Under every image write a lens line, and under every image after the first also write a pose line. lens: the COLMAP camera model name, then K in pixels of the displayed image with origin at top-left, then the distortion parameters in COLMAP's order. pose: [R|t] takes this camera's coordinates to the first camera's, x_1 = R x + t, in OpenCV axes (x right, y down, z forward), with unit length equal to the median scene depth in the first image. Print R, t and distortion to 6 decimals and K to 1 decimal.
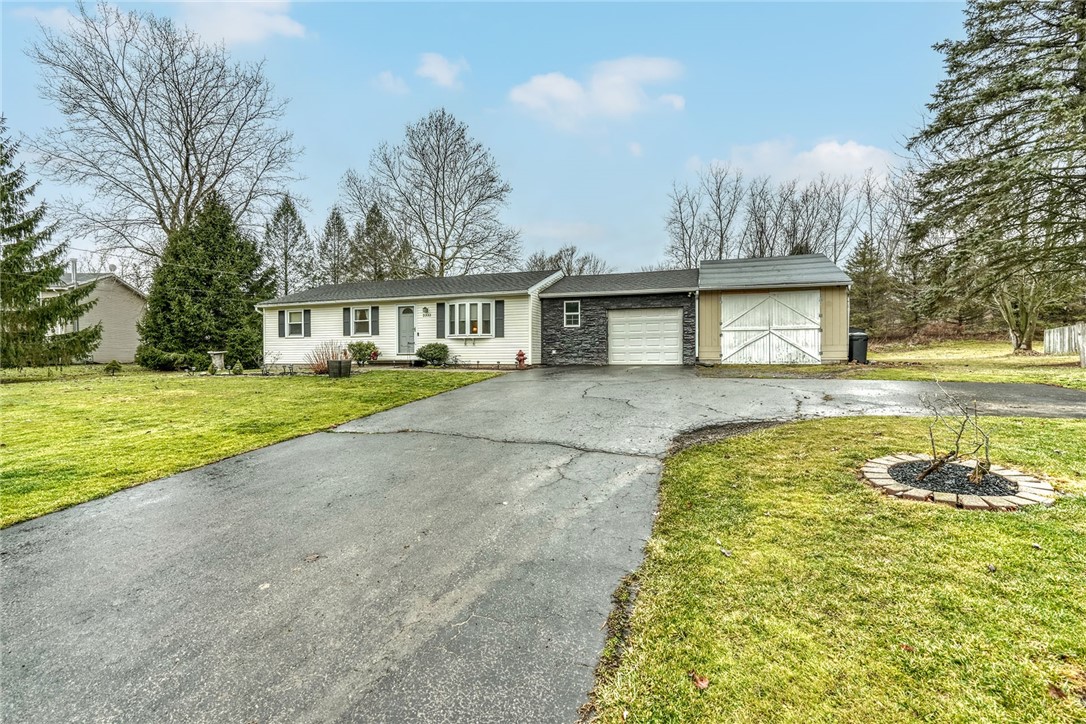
lens RADIAL K [[482.3, 0, 547.1], [0, 482.3, 365.7], [0, 0, 1]] dist [-0.001325, -0.000004]
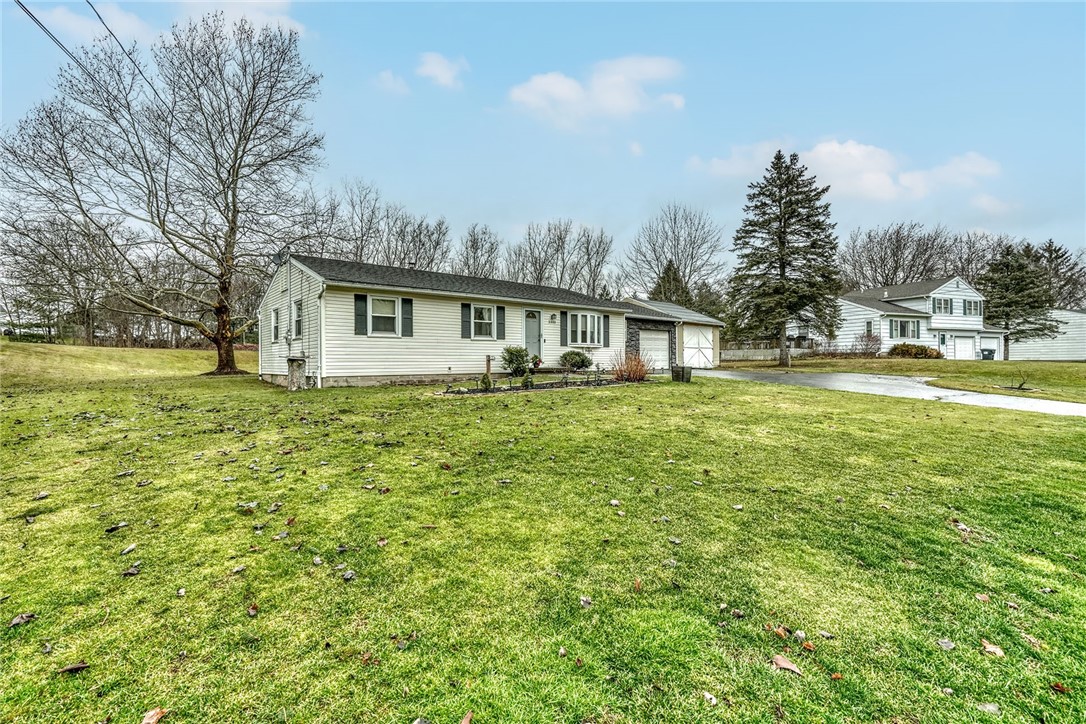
lens RADIAL K [[482.3, 0, 548.2], [0, 482.3, 357.4], [0, 0, 1]] dist [-0.001325, -0.000004]
pose [[0.501773, 0.005650, 0.864981, -1.149556], [0.013126, 0.999814, -0.014145, -0.019480], [-0.864900, 0.018452, 0.501605, 0.534441]]
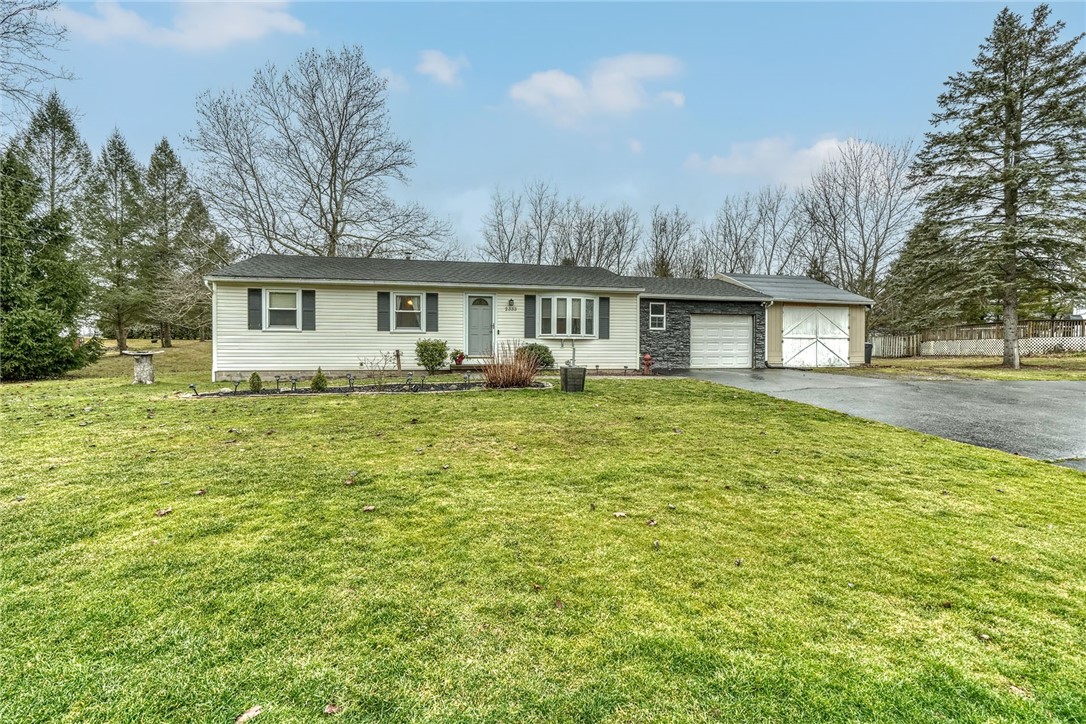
lens RADIAL K [[482.3, 0, 539.4], [0, 482.3, 362.8], [0, 0, 1]] dist [-0.001325, -0.000004]
pose [[0.859871, -0.003578, 0.510498, -0.645350], [0.005381, 0.999983, -0.002054, -0.013468], [-0.510483, 0.004513, 0.859876, 0.293427]]
